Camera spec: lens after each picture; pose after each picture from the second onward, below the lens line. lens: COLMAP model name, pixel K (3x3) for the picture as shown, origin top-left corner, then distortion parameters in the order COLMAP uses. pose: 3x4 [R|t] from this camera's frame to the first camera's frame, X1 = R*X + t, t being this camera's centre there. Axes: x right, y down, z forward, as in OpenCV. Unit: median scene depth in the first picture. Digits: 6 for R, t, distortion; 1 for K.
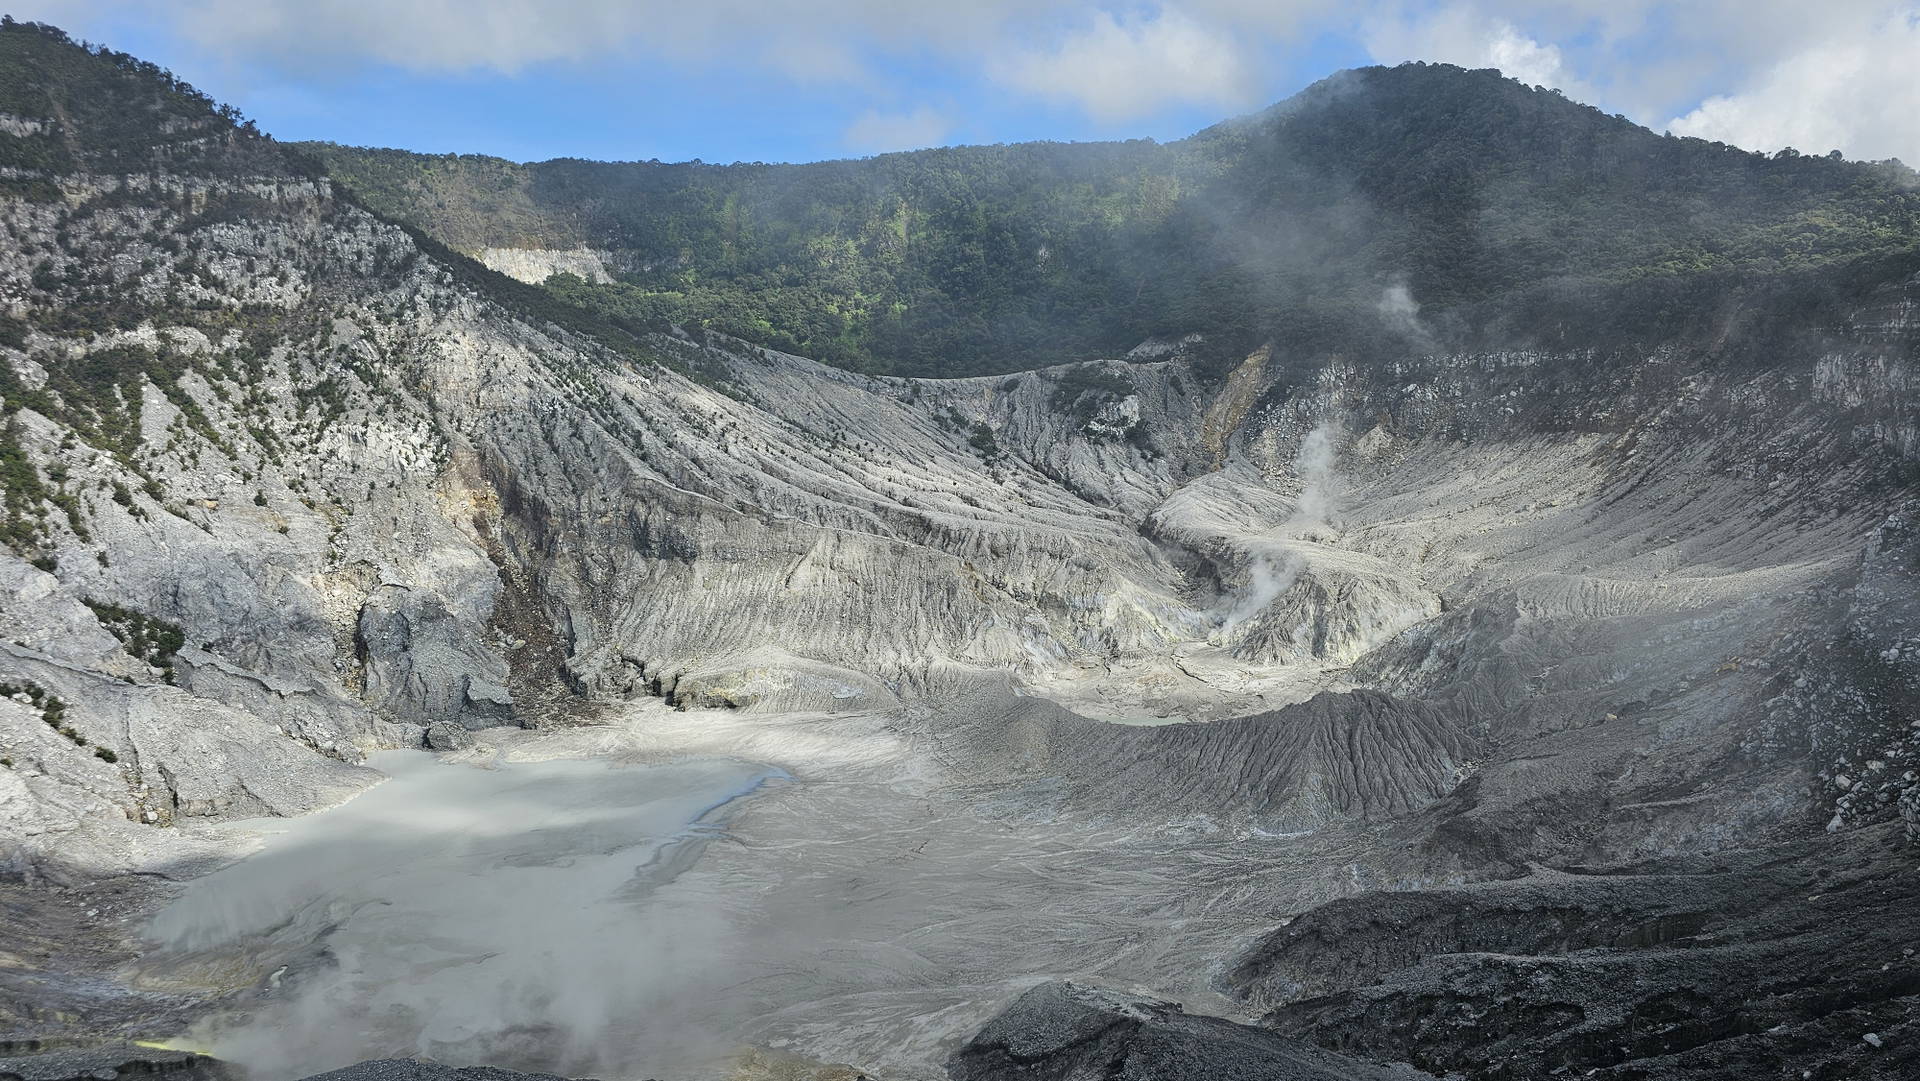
lens RADIAL K [[1272.6, 0, 966.9], [0, 1272.6, 528.9], [0, 0, 1]] dist [0.061740, -0.057778]
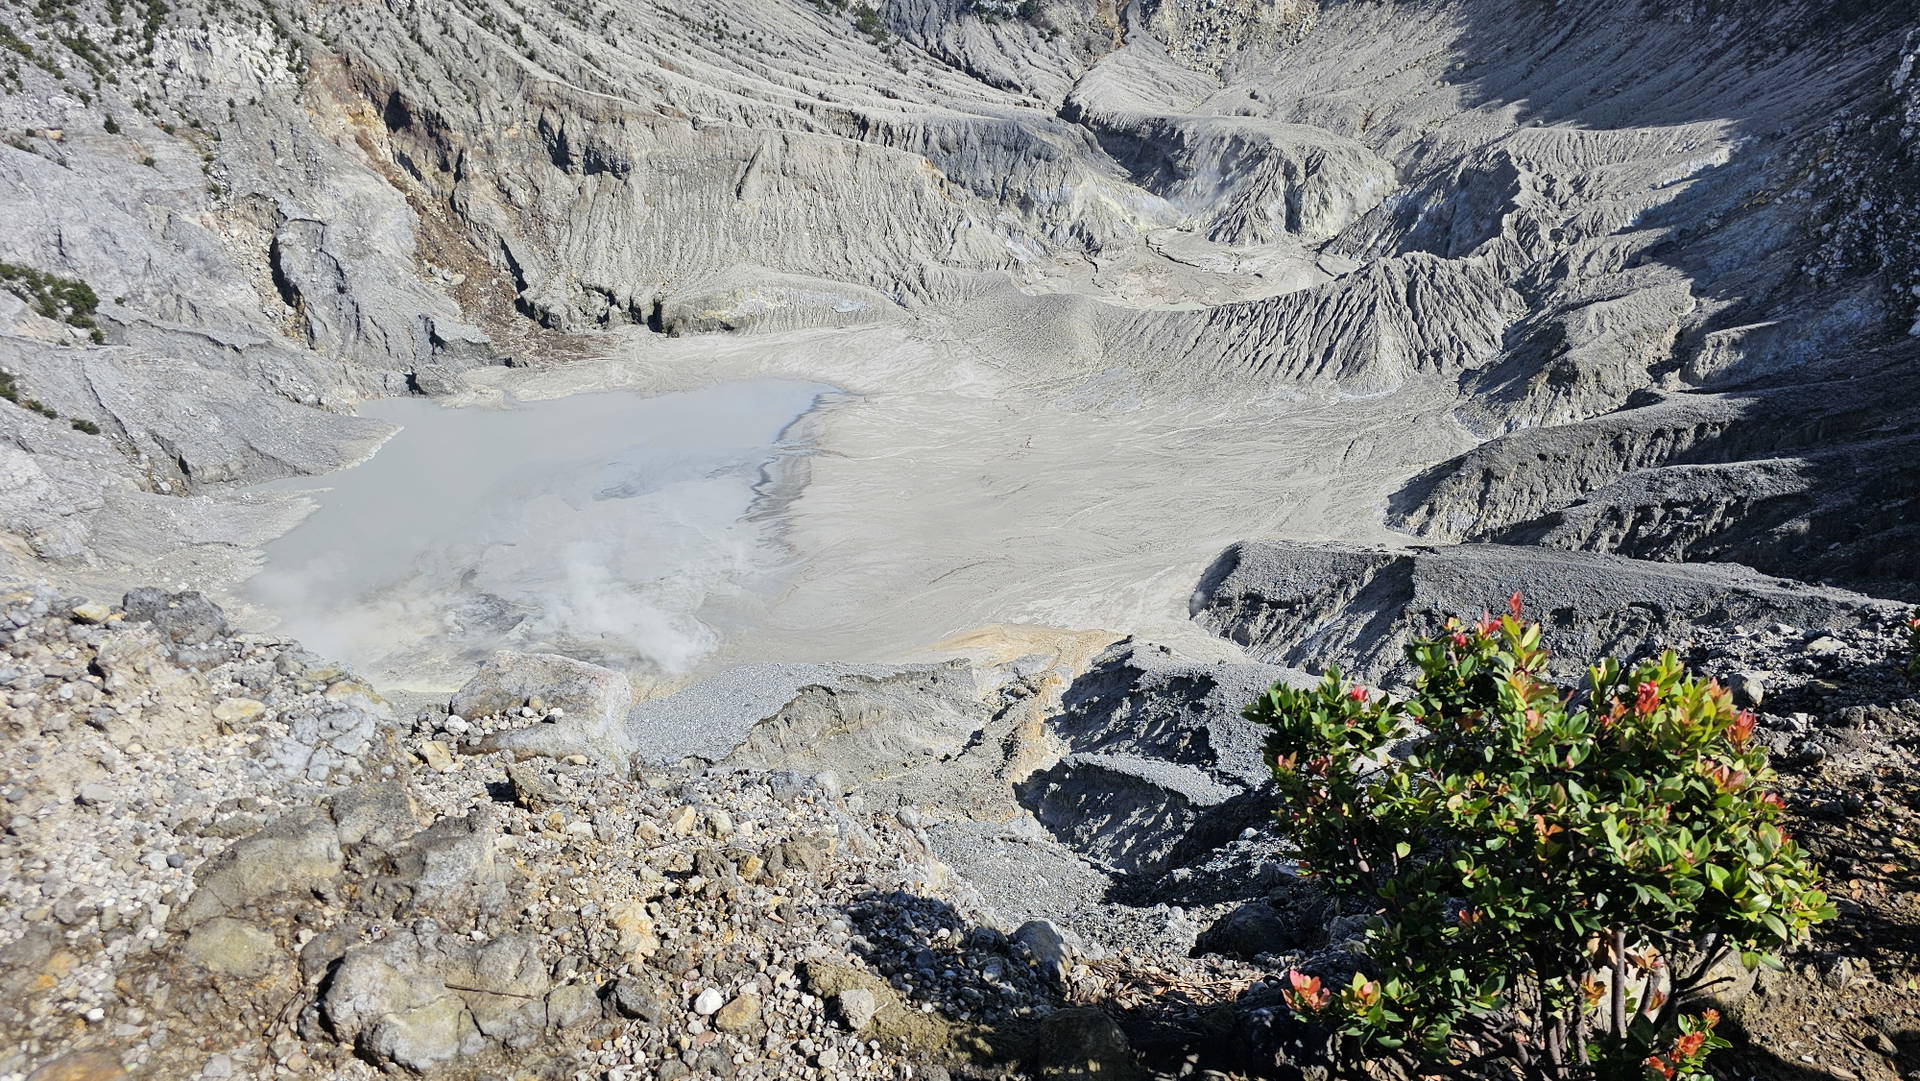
lens RADIAL K [[1272.6, 0, 970.8], [0, 1272.6, 549.3], [0, 0, 1]] dist [0.061740, -0.057778]
pose [[0.982384, -0.106840, 0.153317, -0.141572], [0.054513, 0.948602, 0.311740, 0.006445], [-0.178743, -0.297891, 0.937716, 0.016093]]
